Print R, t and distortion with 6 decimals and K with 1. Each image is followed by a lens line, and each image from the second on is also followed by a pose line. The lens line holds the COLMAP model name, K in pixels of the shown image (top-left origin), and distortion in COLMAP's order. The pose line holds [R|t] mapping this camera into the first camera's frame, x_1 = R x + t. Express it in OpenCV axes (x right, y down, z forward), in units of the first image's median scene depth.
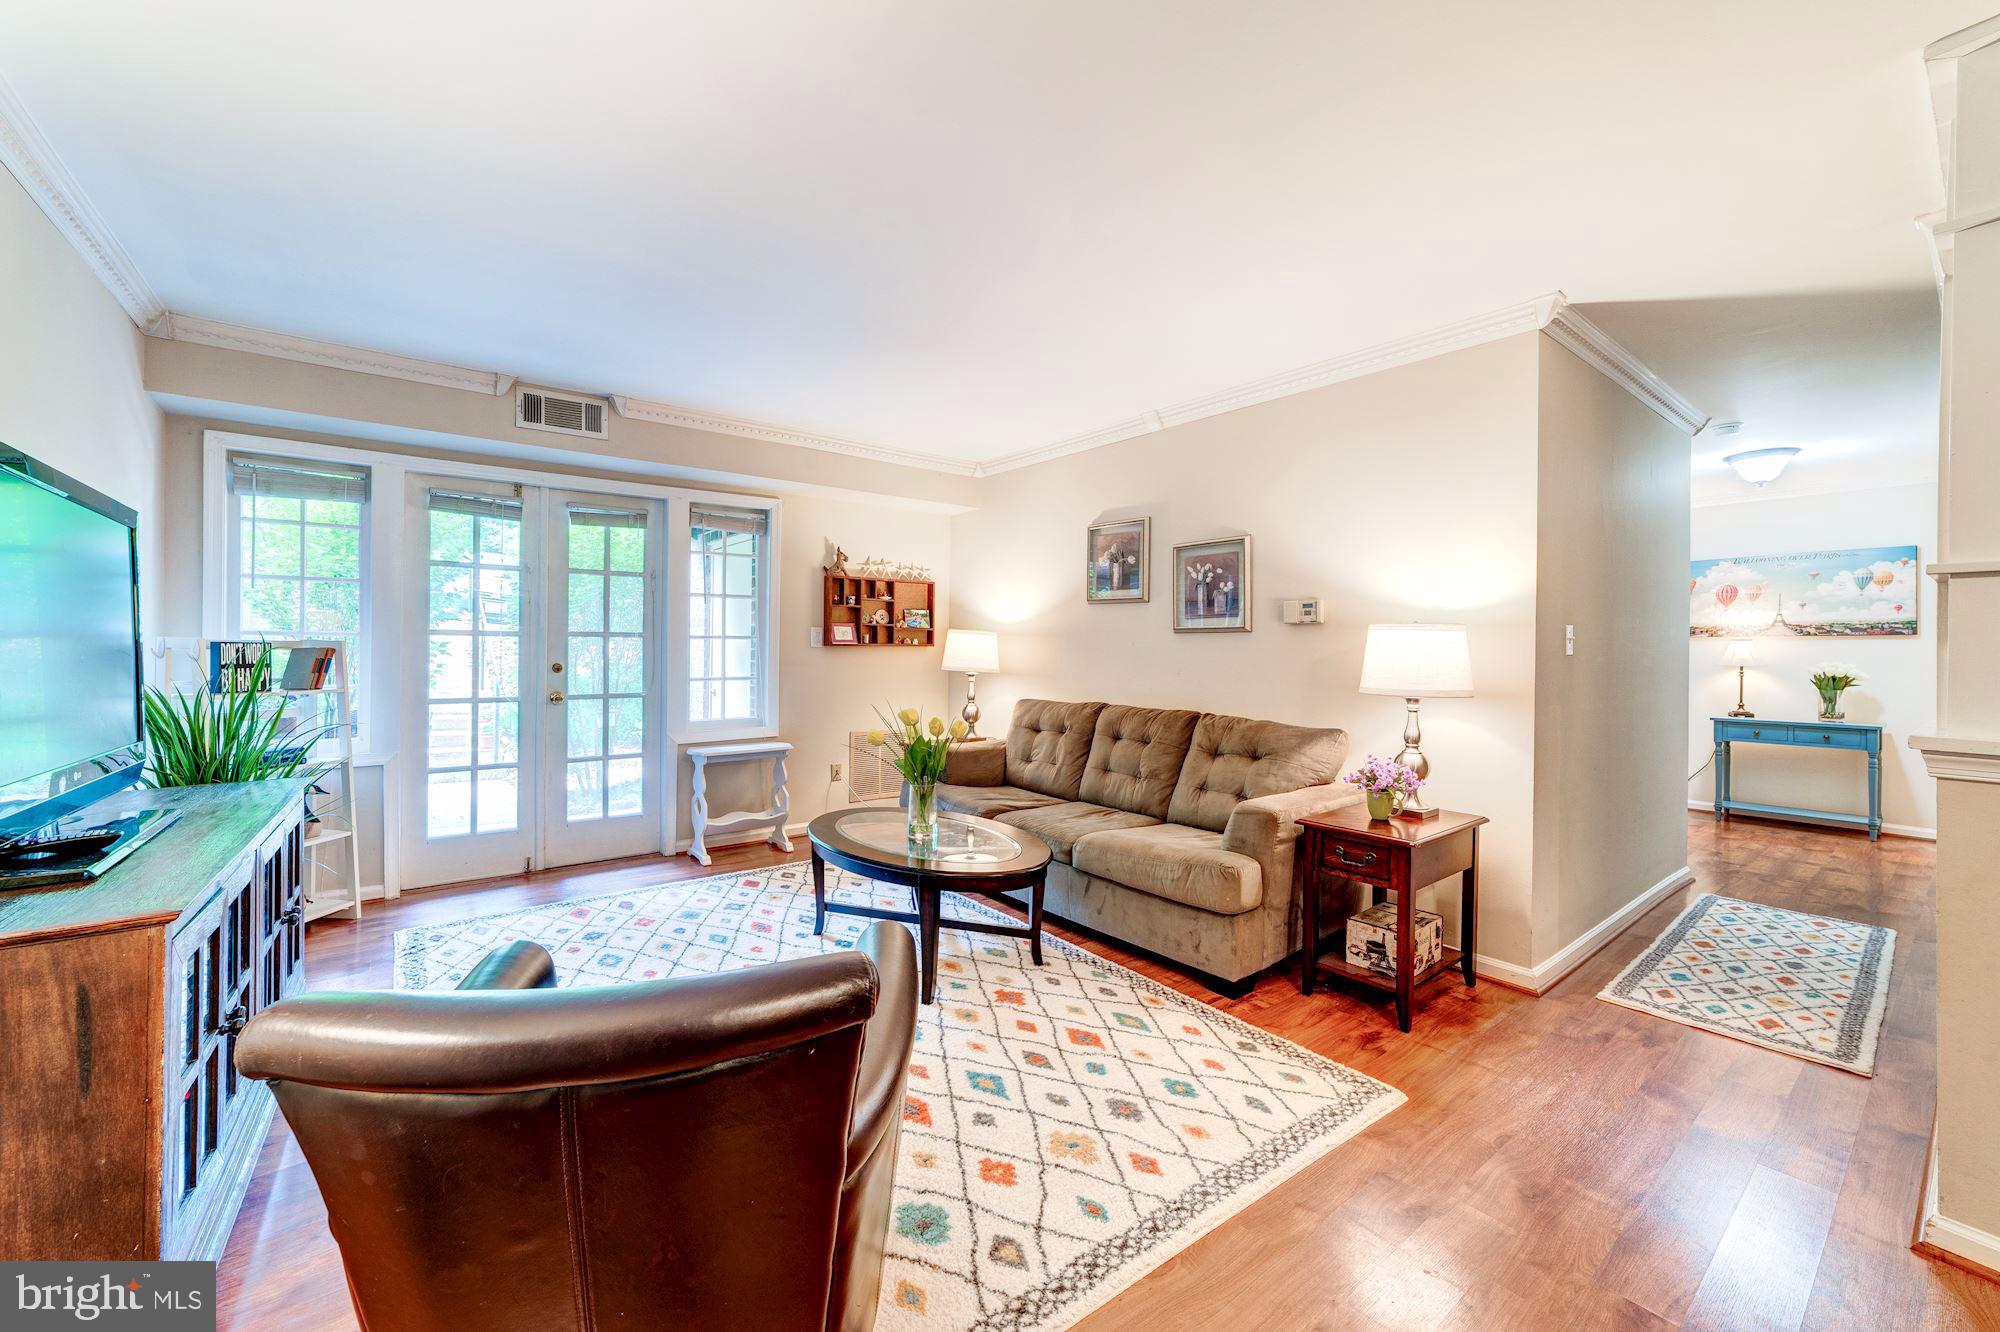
lens RADIAL K [[776.4, 0, 967.3], [0, 776.4, 653.2], [0, 0, 1]] dist [-0.024902, 0.009223]
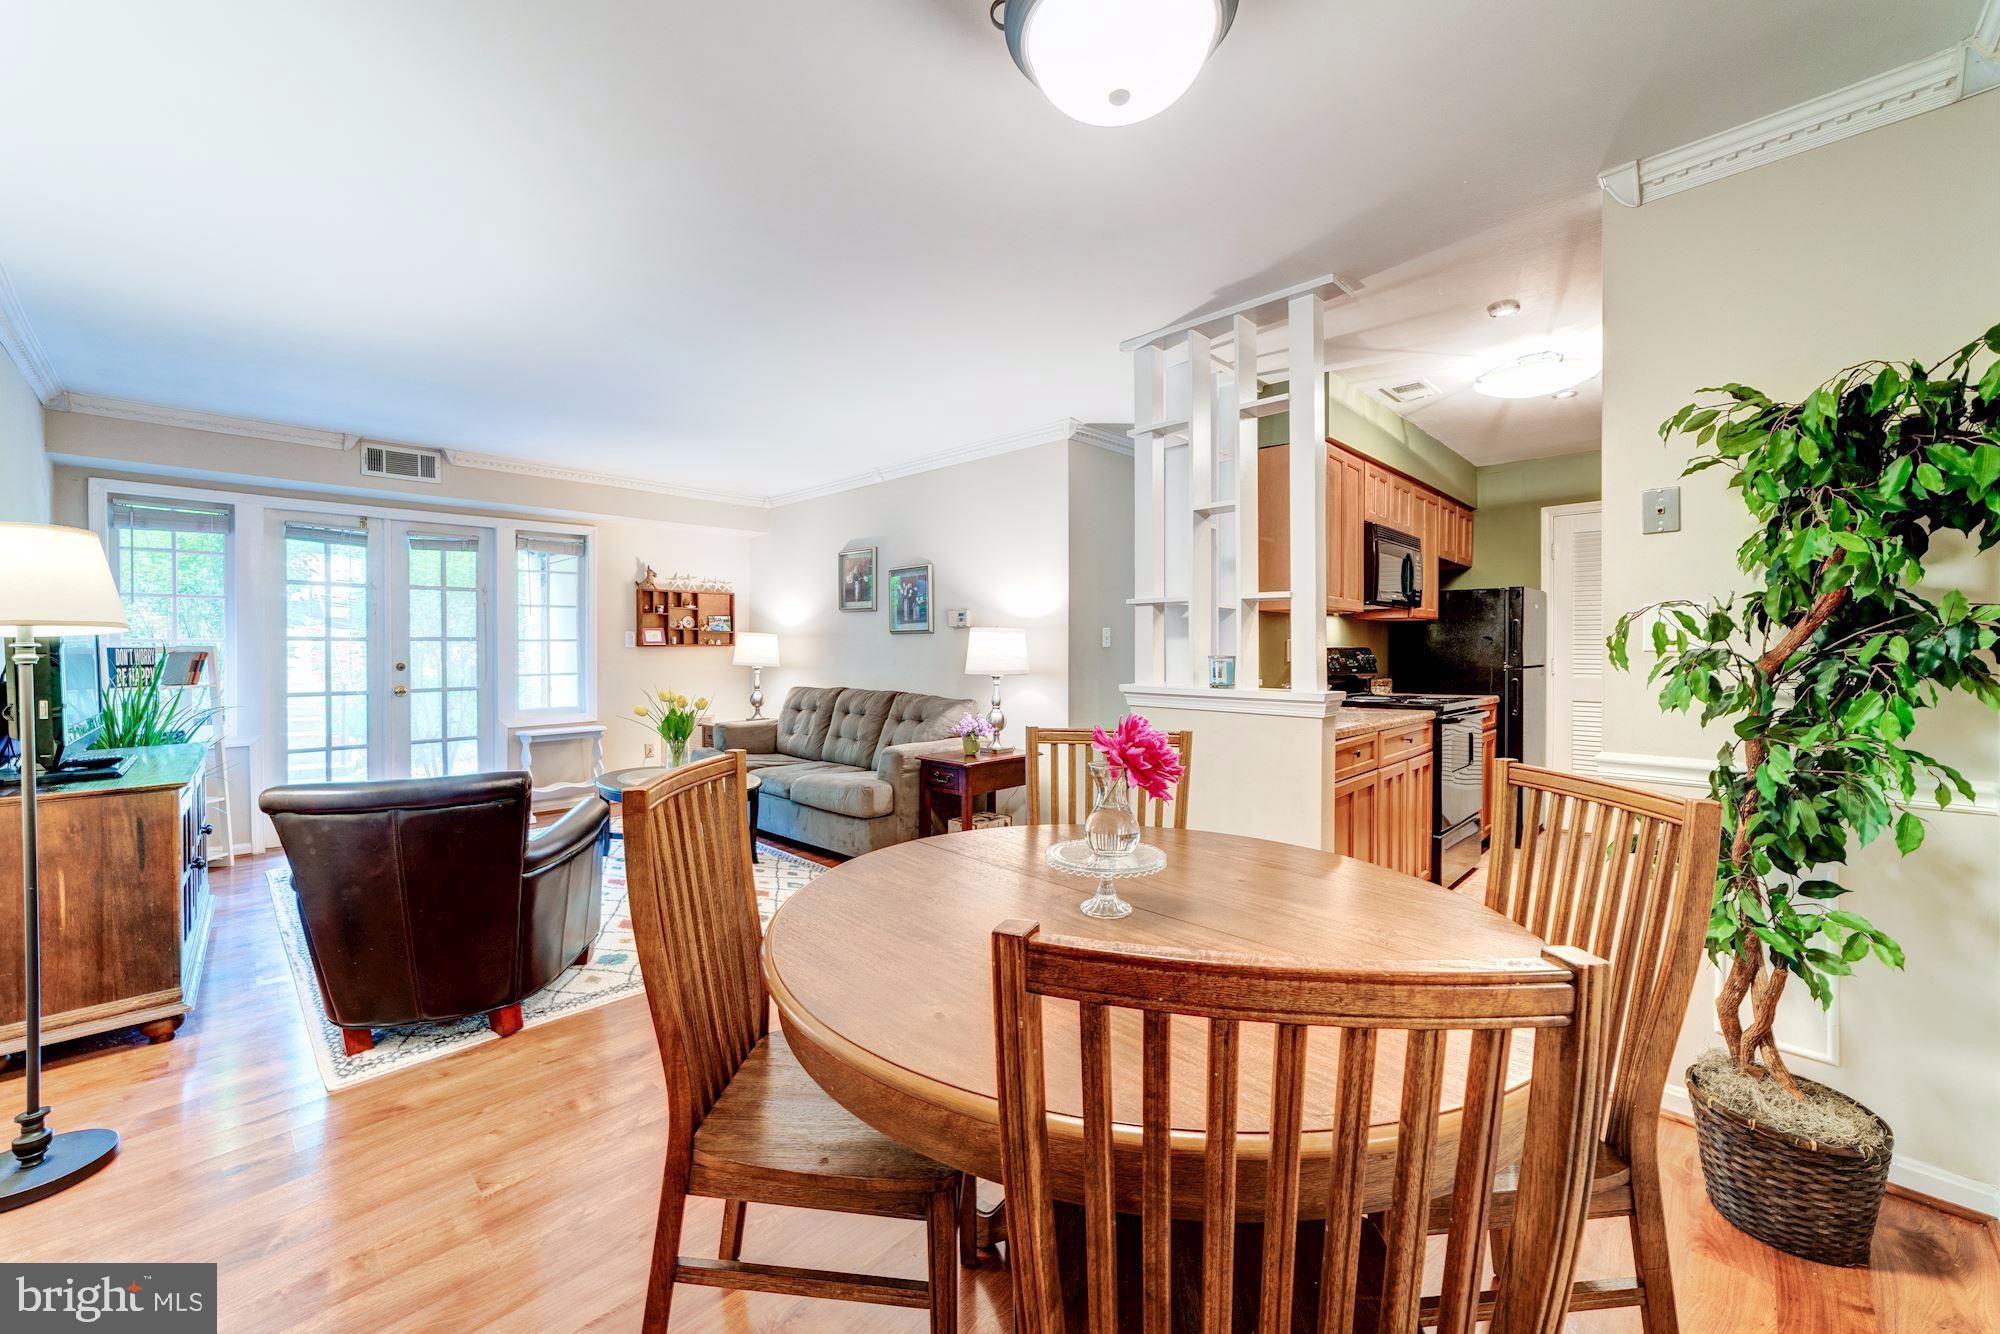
lens RADIAL K [[796.1, 0, 966.2], [0, 796.1, 658.6], [0, 0, 1]] dist [-0.028120, 0.011246]
pose [[0.991775, -0.011600, 0.127465, 0.231515], [0.010703, 0.999913, 0.007716, 0.007176], [-0.127543, -0.006288, 0.991813, -0.409684]]
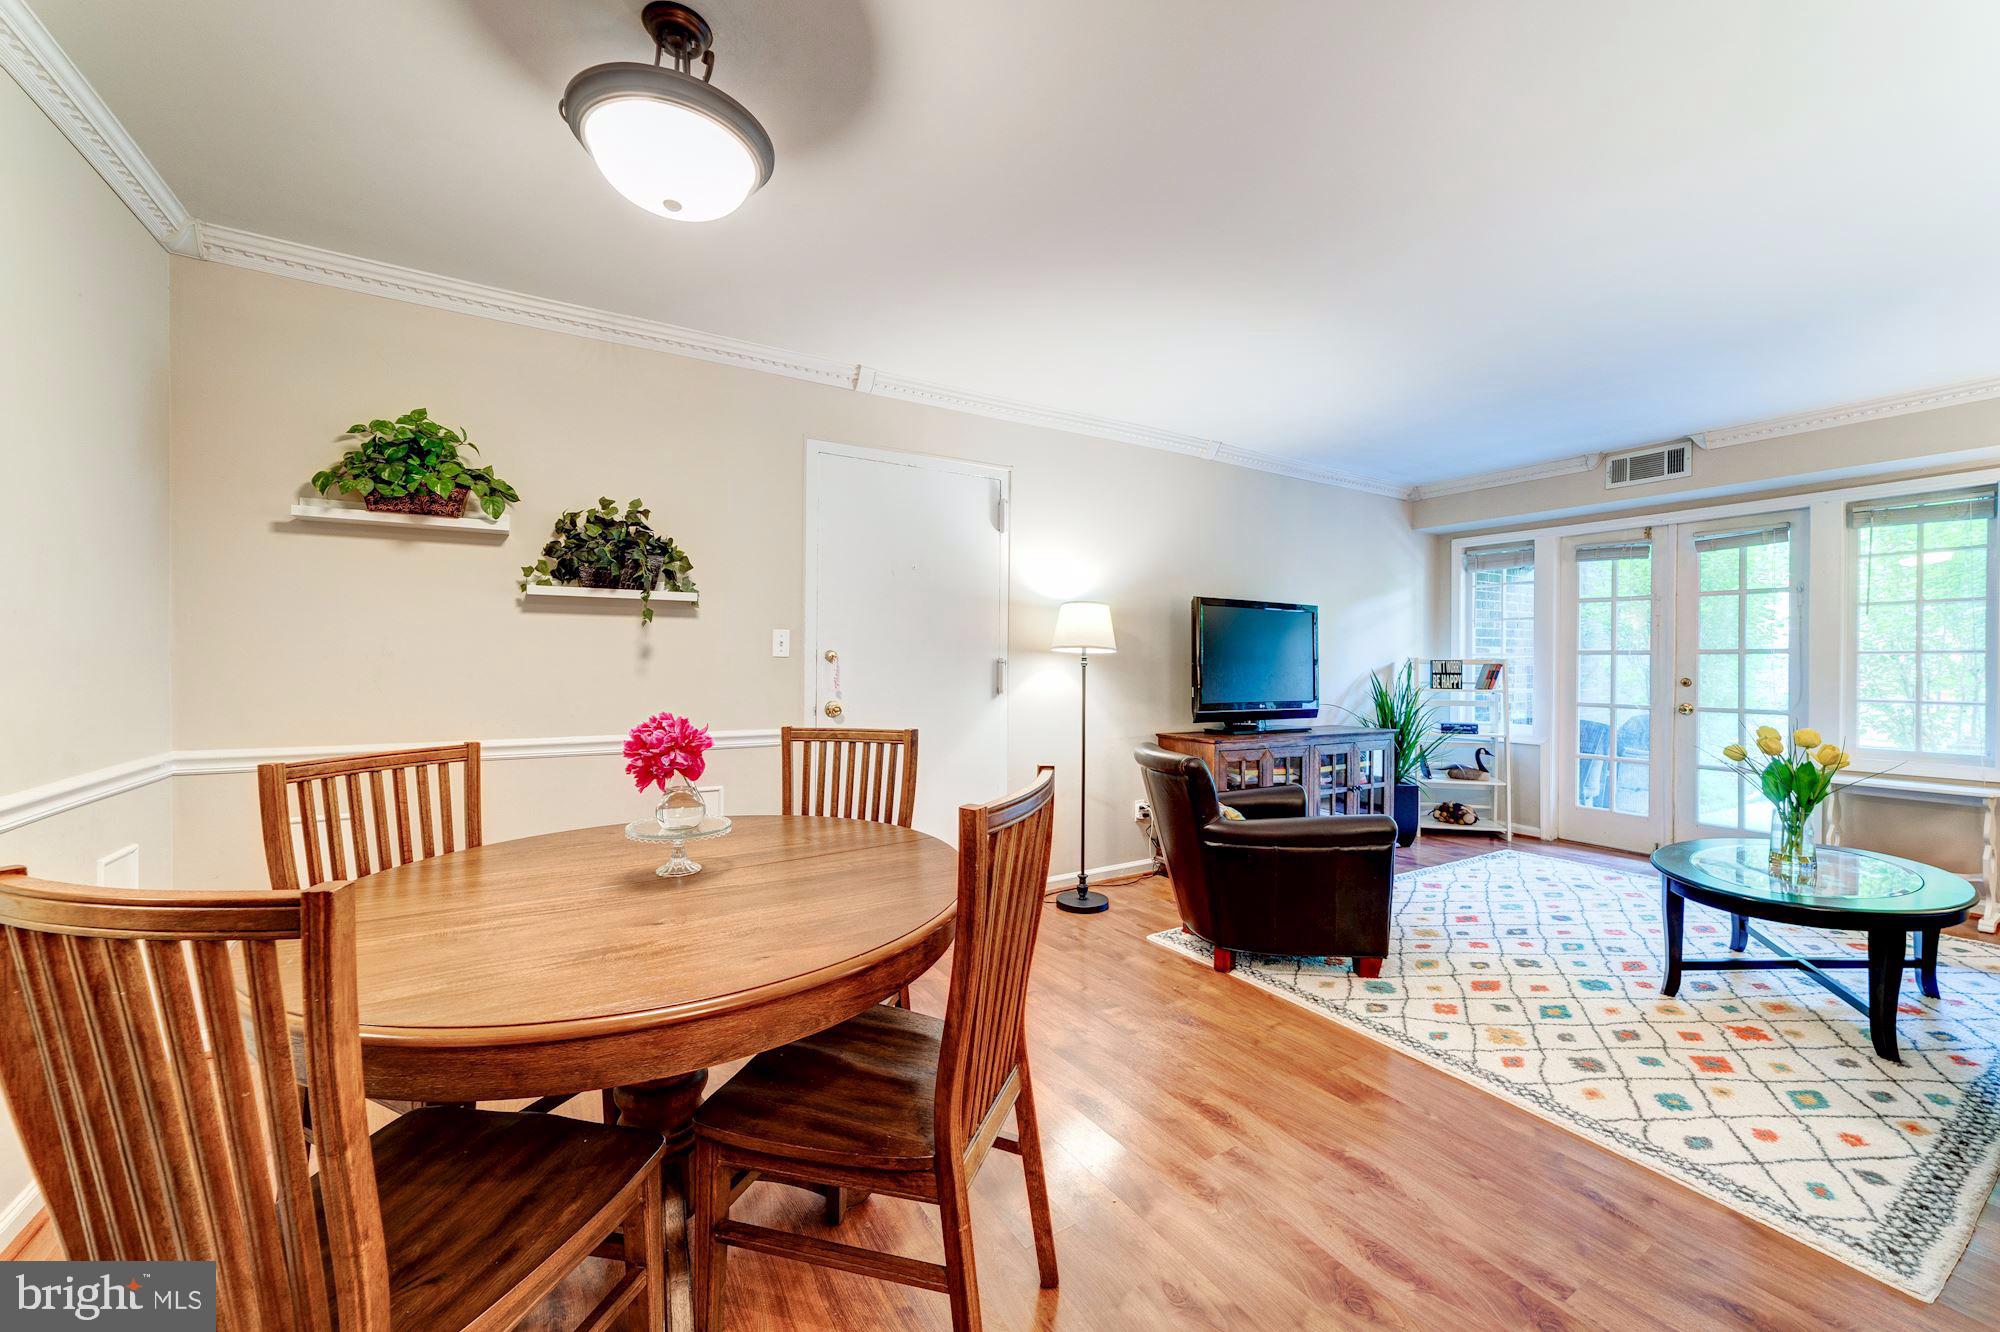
lens RADIAL K [[741.4, 0, 1000.0], [0, 741.4, 666.0], [0, 0, 1]] dist [-0.016970, 0.006718]
pose [[-0.085387, 0.002395, -0.996345, 0.717280], [-0.009288, 0.999952, 0.003200, 0.001840], [0.996305, 0.009527, -0.085361, 0.112656]]
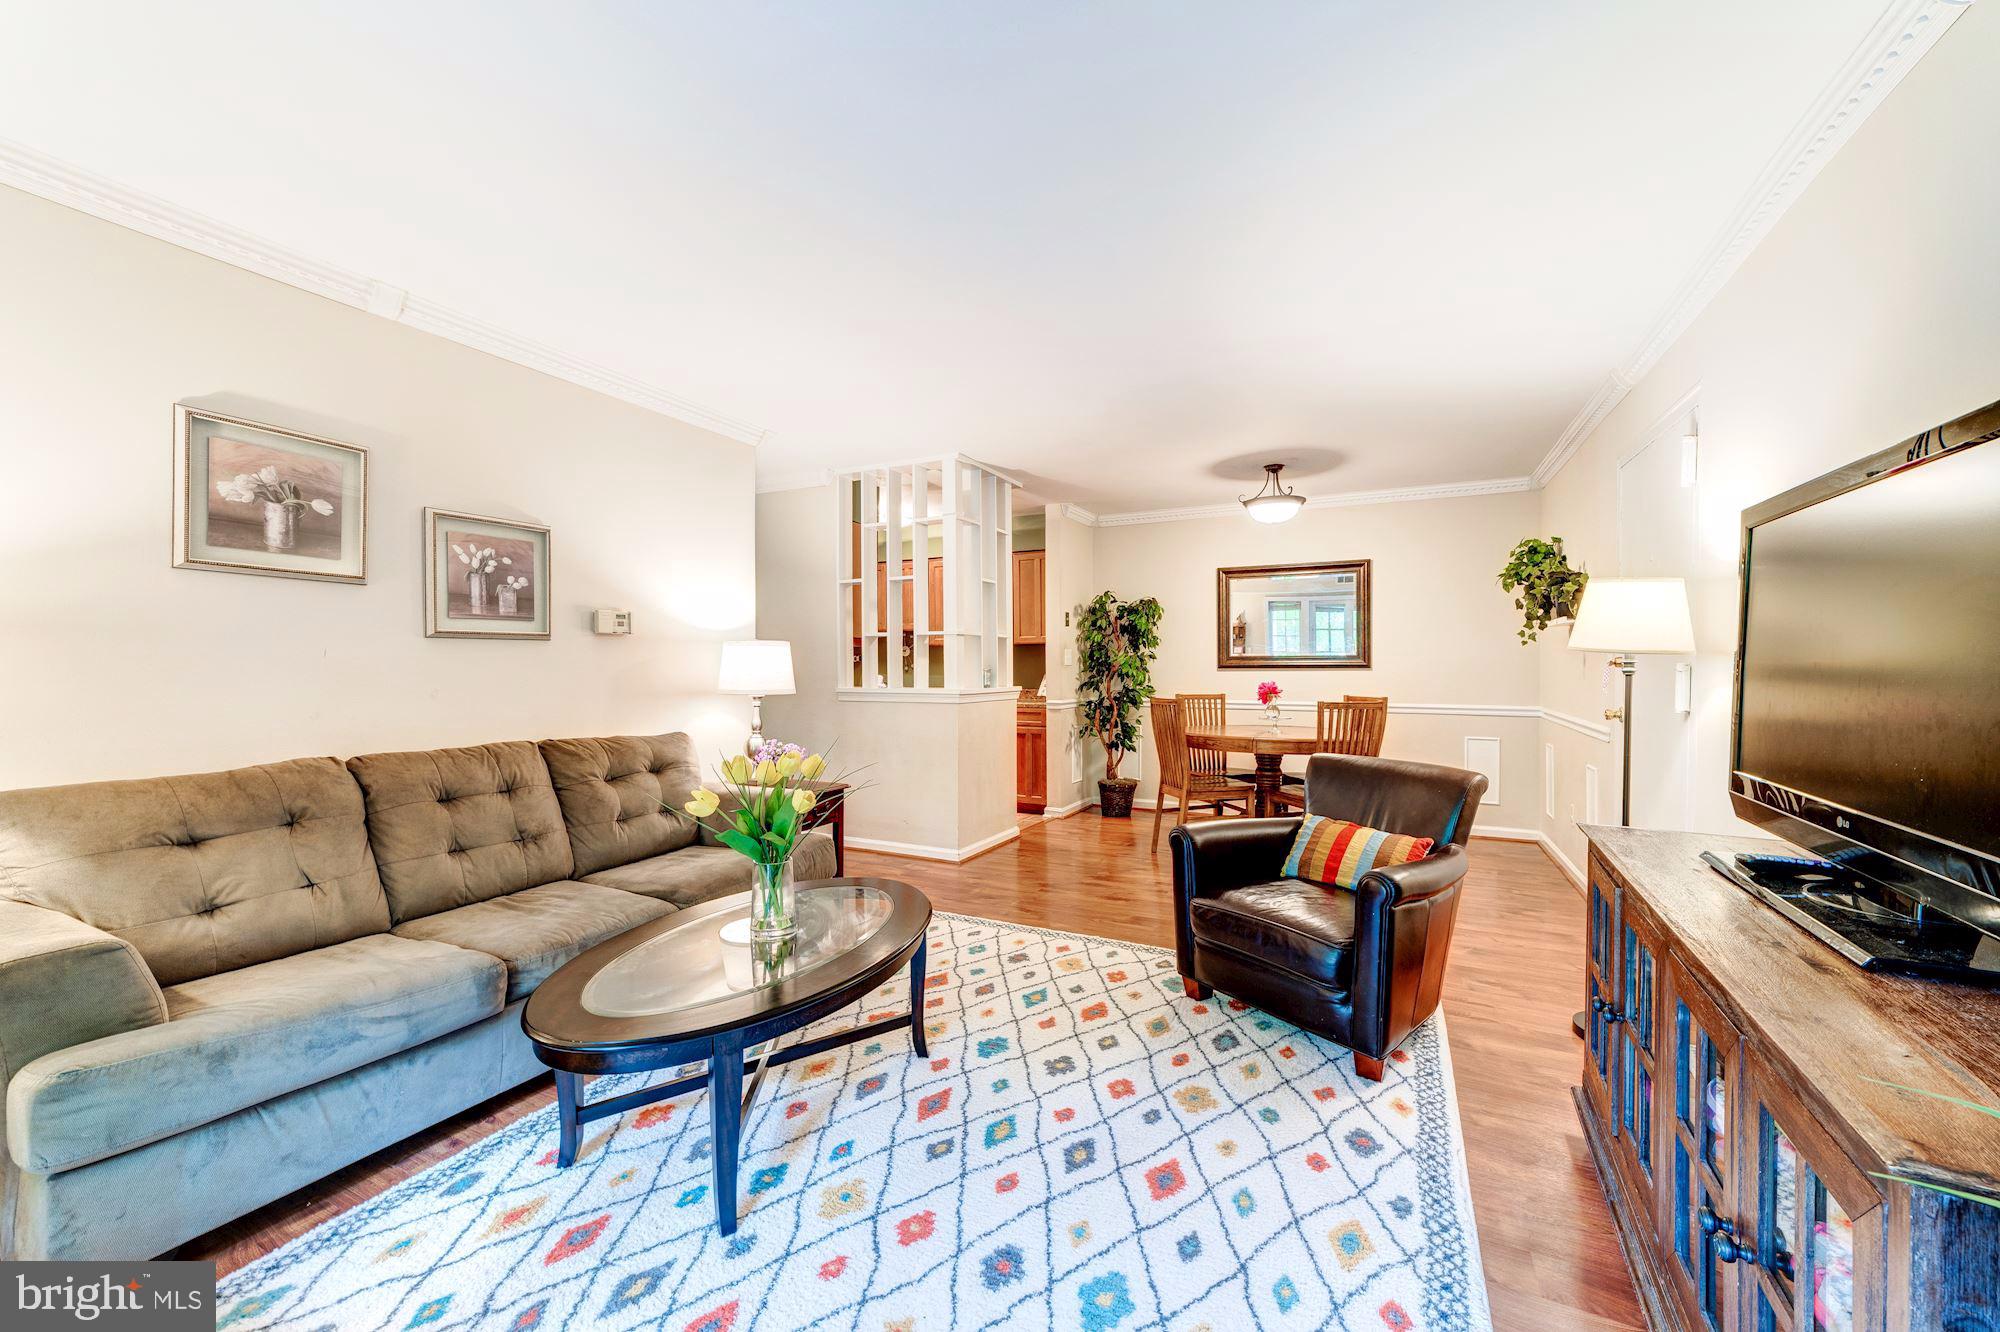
lens RADIAL K [[782.9, 0, 1006.0], [0, 782.9, 673.1], [0, 0, 1]] dist [-0.015632, 0.008618]
pose [[-0.471503, -0.017502, 0.881691, -0.610330], [0.001908, 0.999780, 0.020866, -0.007954], [-0.881863, 0.011520, -0.471366, 0.922348]]
